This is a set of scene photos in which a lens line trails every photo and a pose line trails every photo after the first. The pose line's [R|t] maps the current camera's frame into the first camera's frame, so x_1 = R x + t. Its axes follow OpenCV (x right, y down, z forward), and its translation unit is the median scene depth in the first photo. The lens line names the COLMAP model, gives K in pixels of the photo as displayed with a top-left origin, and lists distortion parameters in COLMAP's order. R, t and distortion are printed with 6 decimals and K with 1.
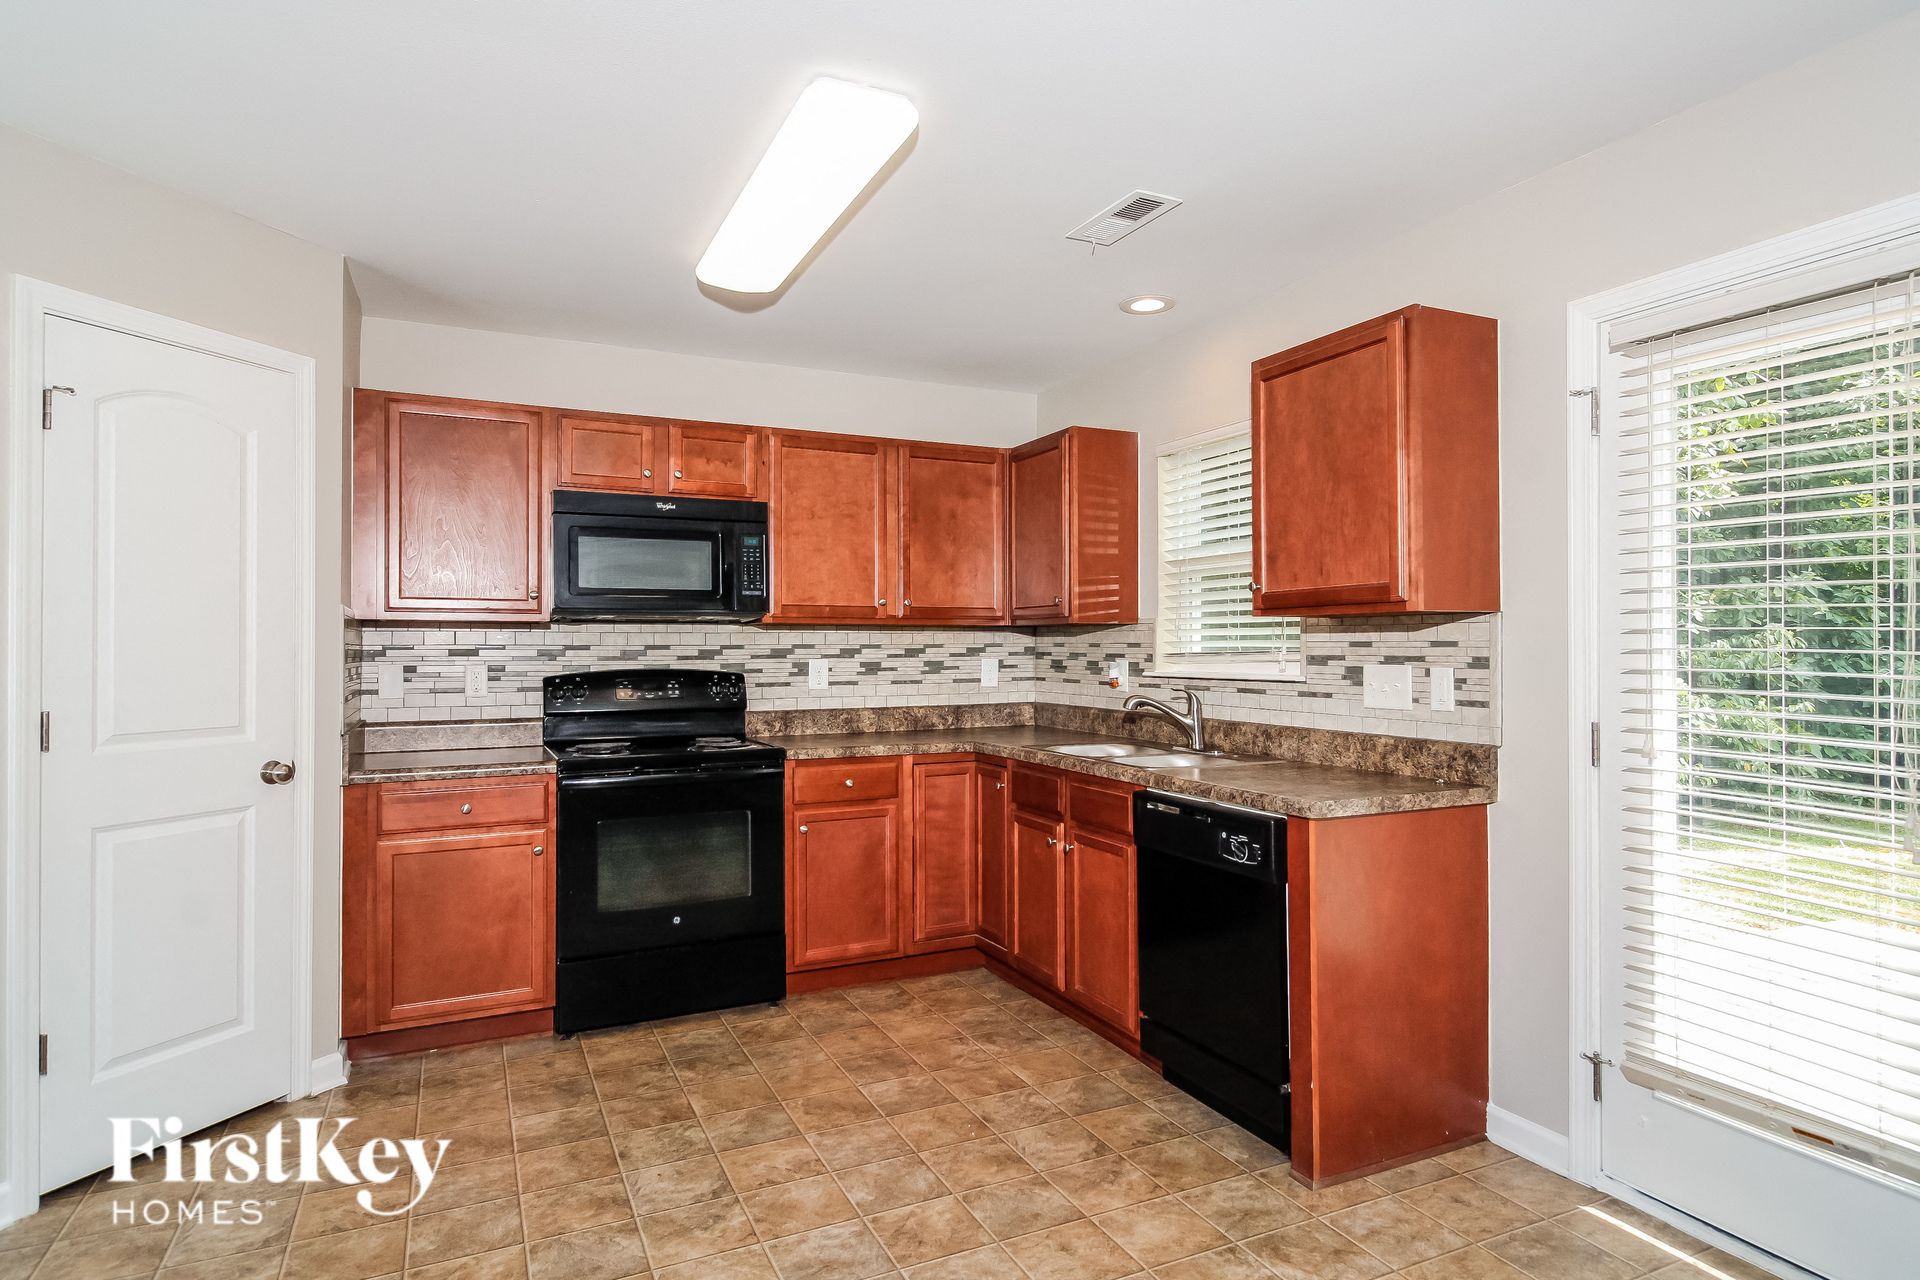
lens RADIAL K [[1089.4, 0, 950.8], [0, 1089.4, 632.8], [0, 0, 1]] dist [0.020881, -0.007678]
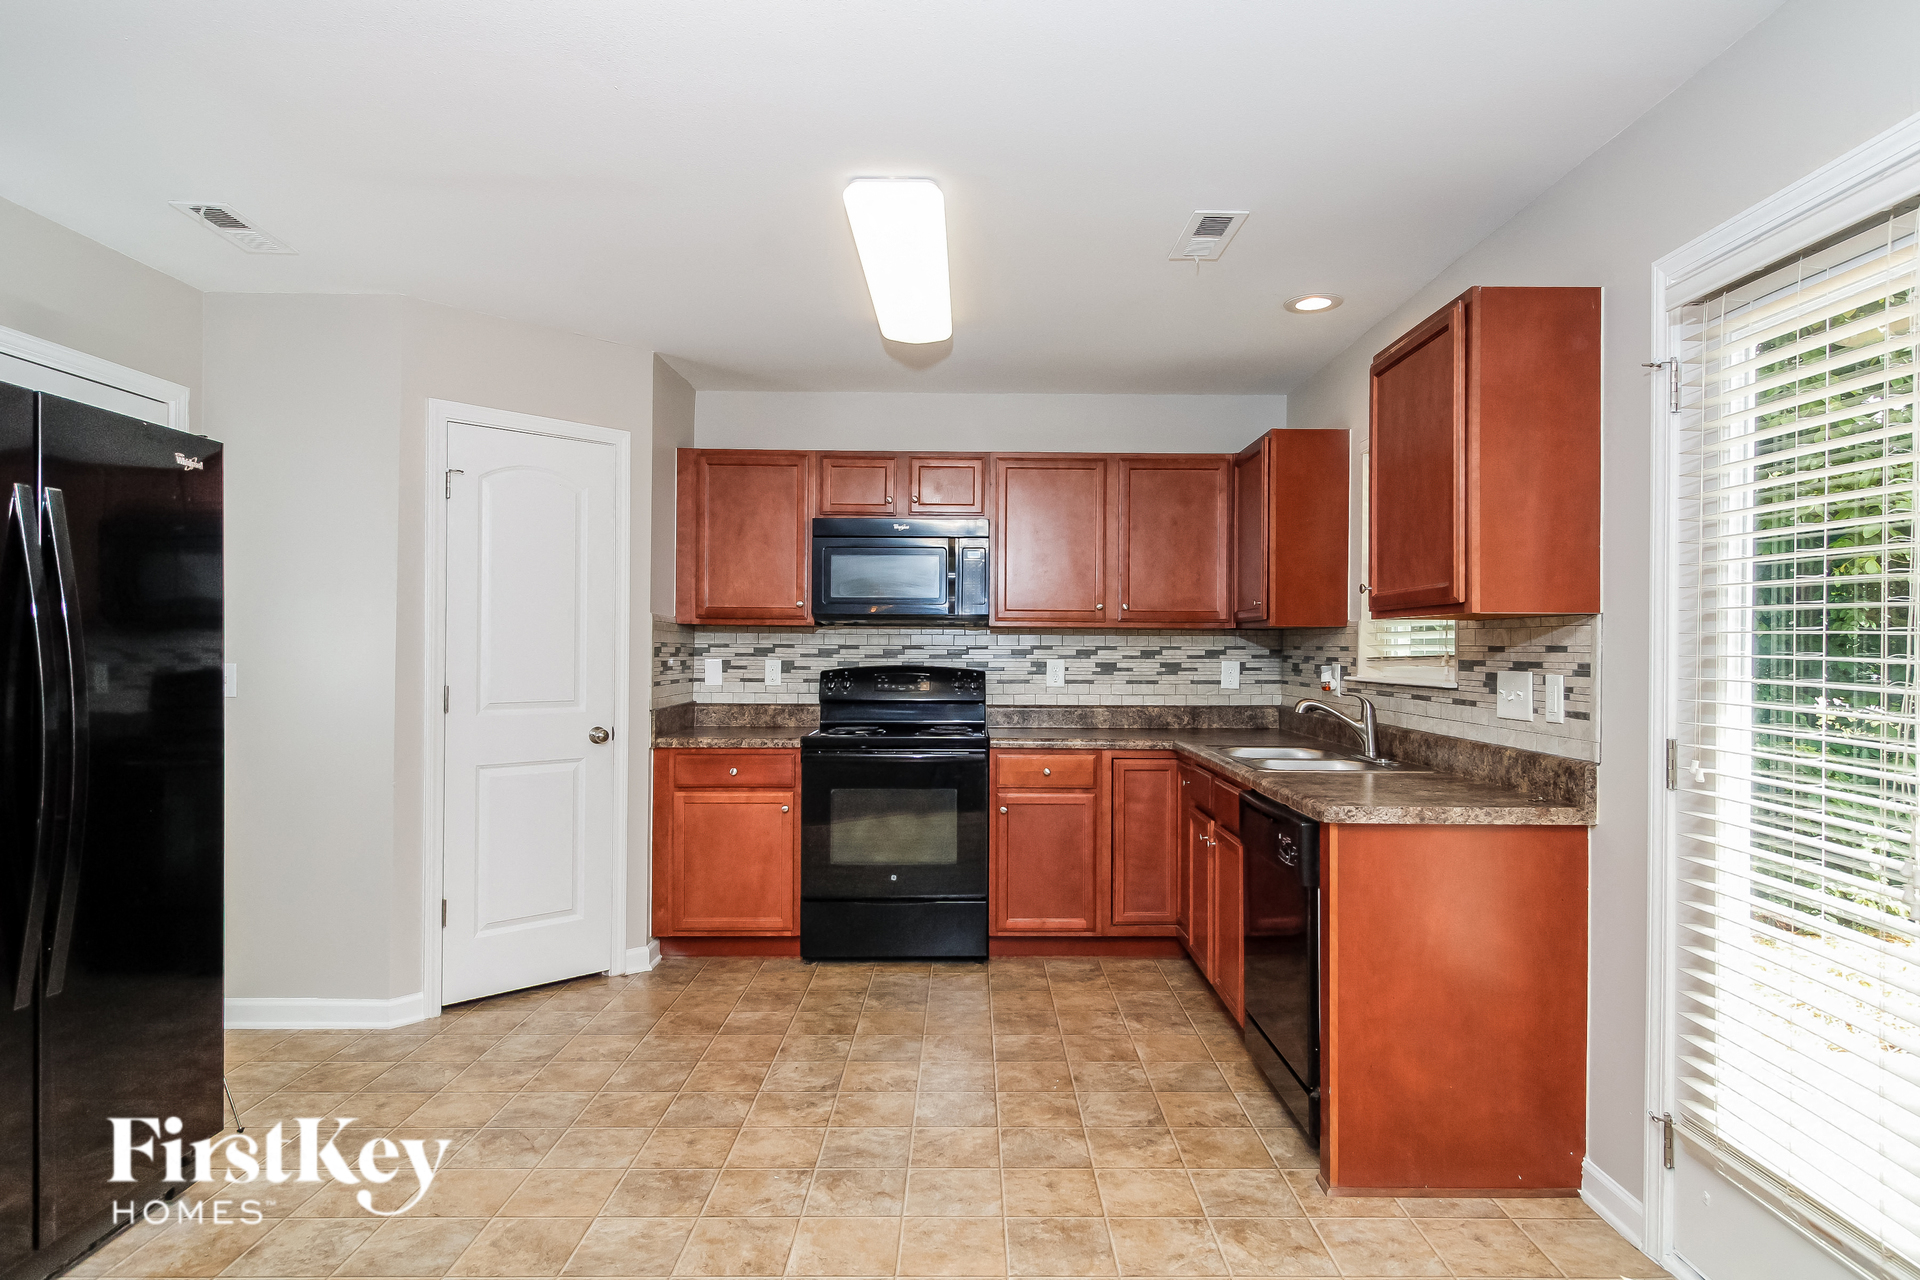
lens RADIAL K [[1089.4, 0, 972.2], [0, 1089.4, 639.3], [0, 0, 1]] dist [0.020881, -0.007678]
pose [[0.900455, 0.004395, -0.434927, 0.366809], [-0.002964, 0.999988, 0.003970, -0.000116], [0.434939, -0.002286, 0.900457, -0.028413]]
